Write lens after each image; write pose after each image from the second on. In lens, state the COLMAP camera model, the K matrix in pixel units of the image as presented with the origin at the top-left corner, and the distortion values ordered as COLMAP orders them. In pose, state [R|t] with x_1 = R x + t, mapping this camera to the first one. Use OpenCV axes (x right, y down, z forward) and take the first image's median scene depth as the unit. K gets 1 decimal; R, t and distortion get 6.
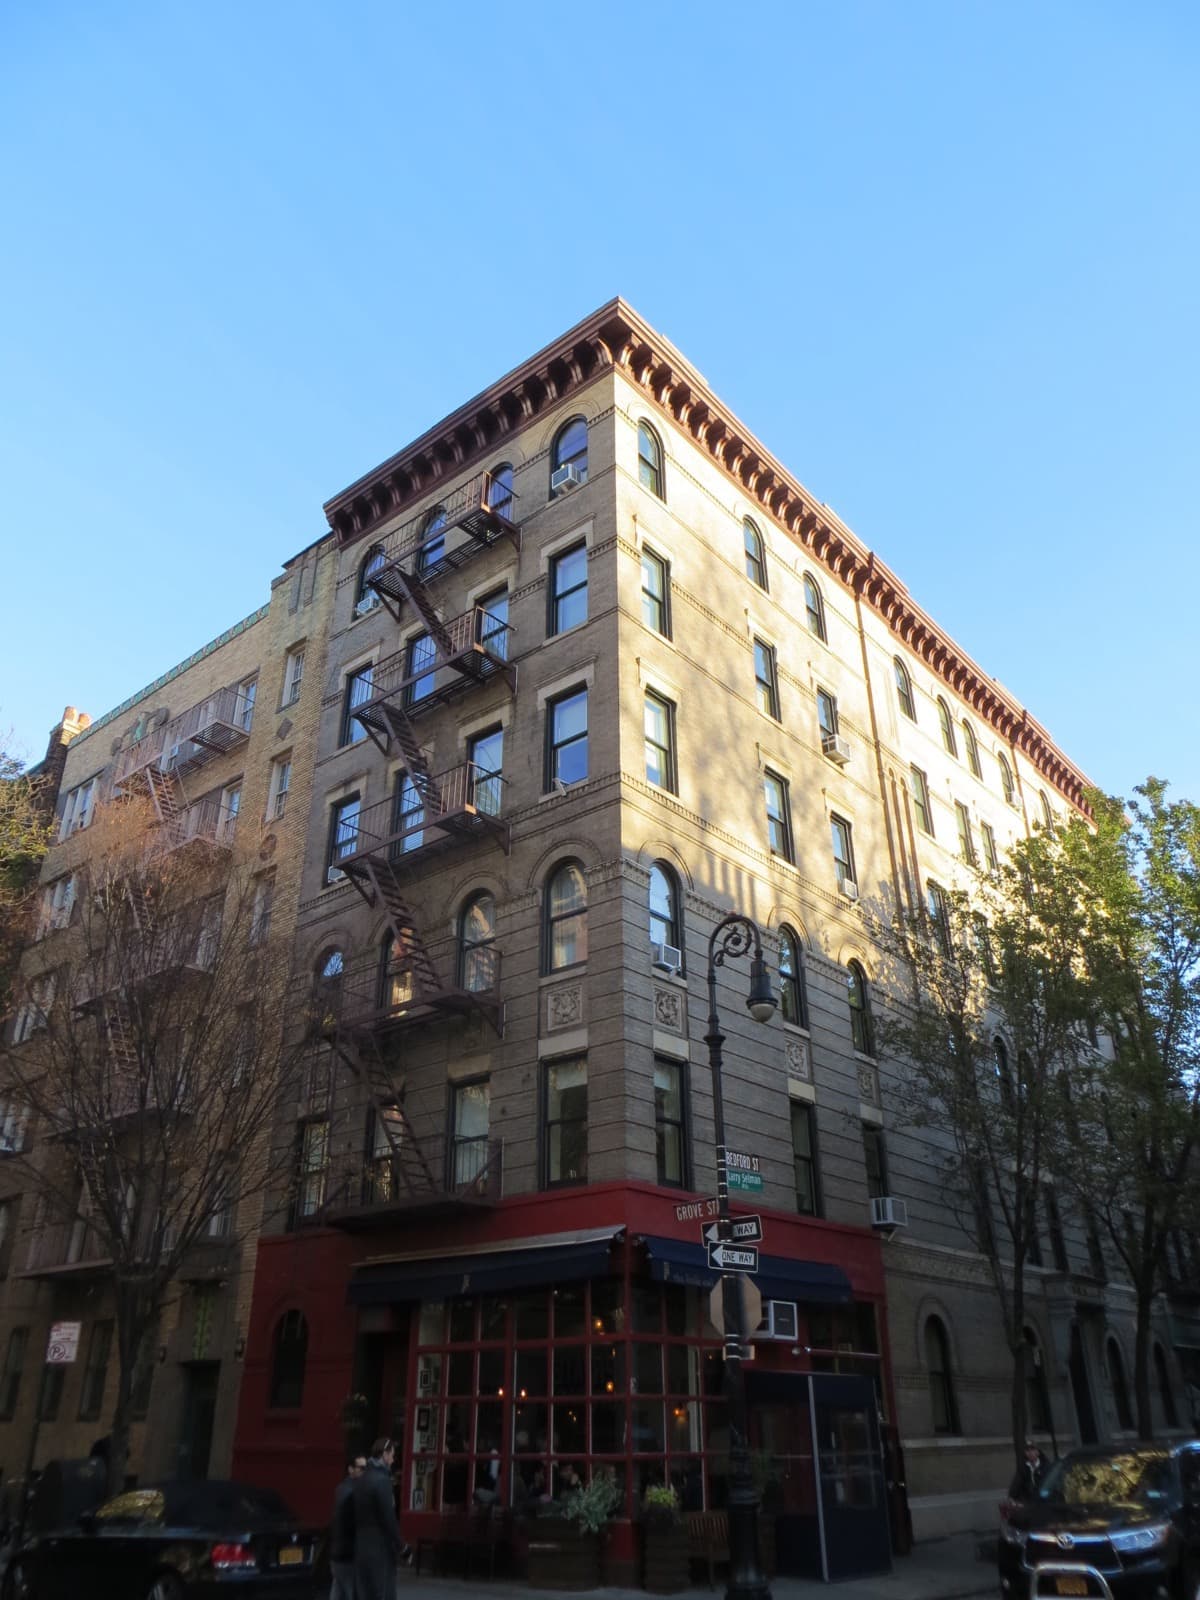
lens RADIAL K [[1163.0, 0, 593.7], [0, 1163.0, 819.9], [0, 0, 1]] dist [-0.000429, -0.000052]
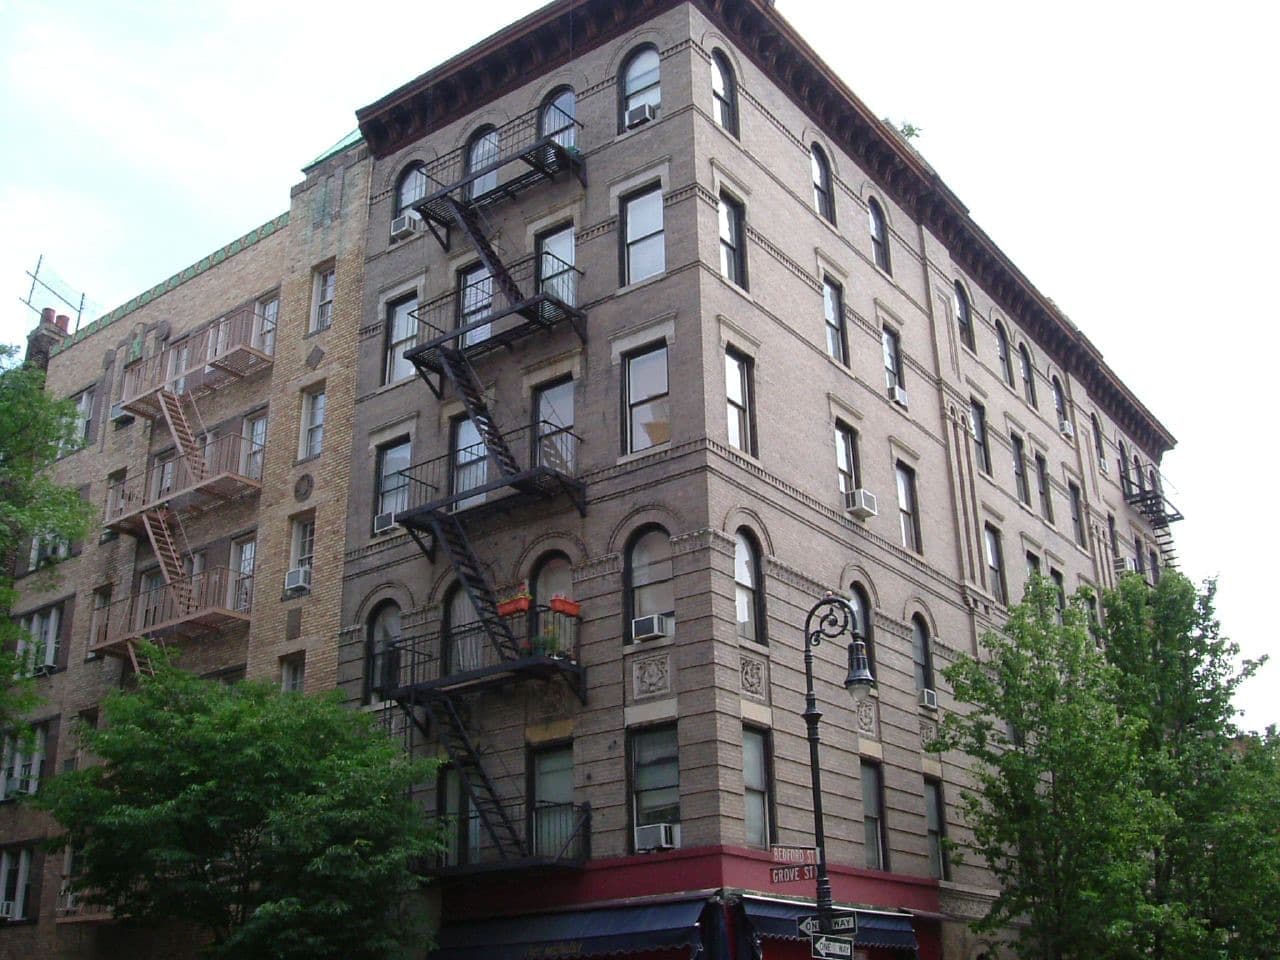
lens RADIAL K [[1403.0, 0, 640.0], [0, 1403.0, 480.0], [0, 0, 1]] dist [-0.121964, -0.002045]
pose [[0.997190, 0.010550, 0.074165, -0.105682], [-0.016410, 0.996752, 0.078847, -0.086868], [-0.073092, -0.079842, 0.994124, -0.159670]]
